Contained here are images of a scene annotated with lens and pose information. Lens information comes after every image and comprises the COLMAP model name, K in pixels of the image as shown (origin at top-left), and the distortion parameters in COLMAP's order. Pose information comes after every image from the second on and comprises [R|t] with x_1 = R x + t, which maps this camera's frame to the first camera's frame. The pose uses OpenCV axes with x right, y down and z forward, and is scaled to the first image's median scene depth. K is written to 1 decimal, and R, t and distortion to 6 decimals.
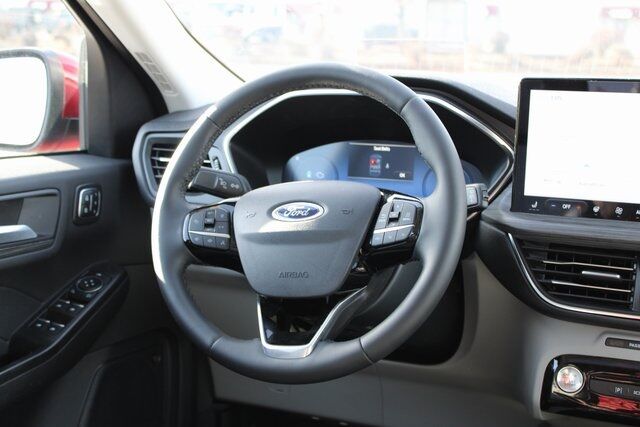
lens RADIAL K [[927.7, 0, 320.4], [0, 927.7, 199.8], [0, 0, 1]] dist [-0.033389, -0.102240]
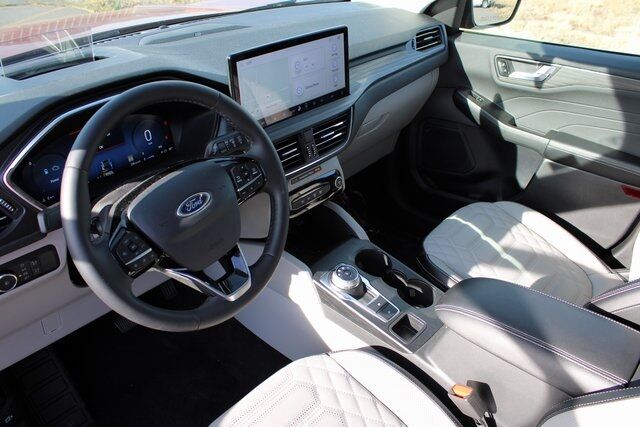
lens RADIAL K [[527.6, 0, 320.0], [0, 527.6, 213.5], [0, 0, 1]] dist [-0.167170, 0.134970]
pose [[0.331128, -0.505464, 0.796781, -0.557001], [0.178473, 0.862727, 0.473128, -0.288385], [-0.926554, -0.014462, 0.375885, 0.533478]]
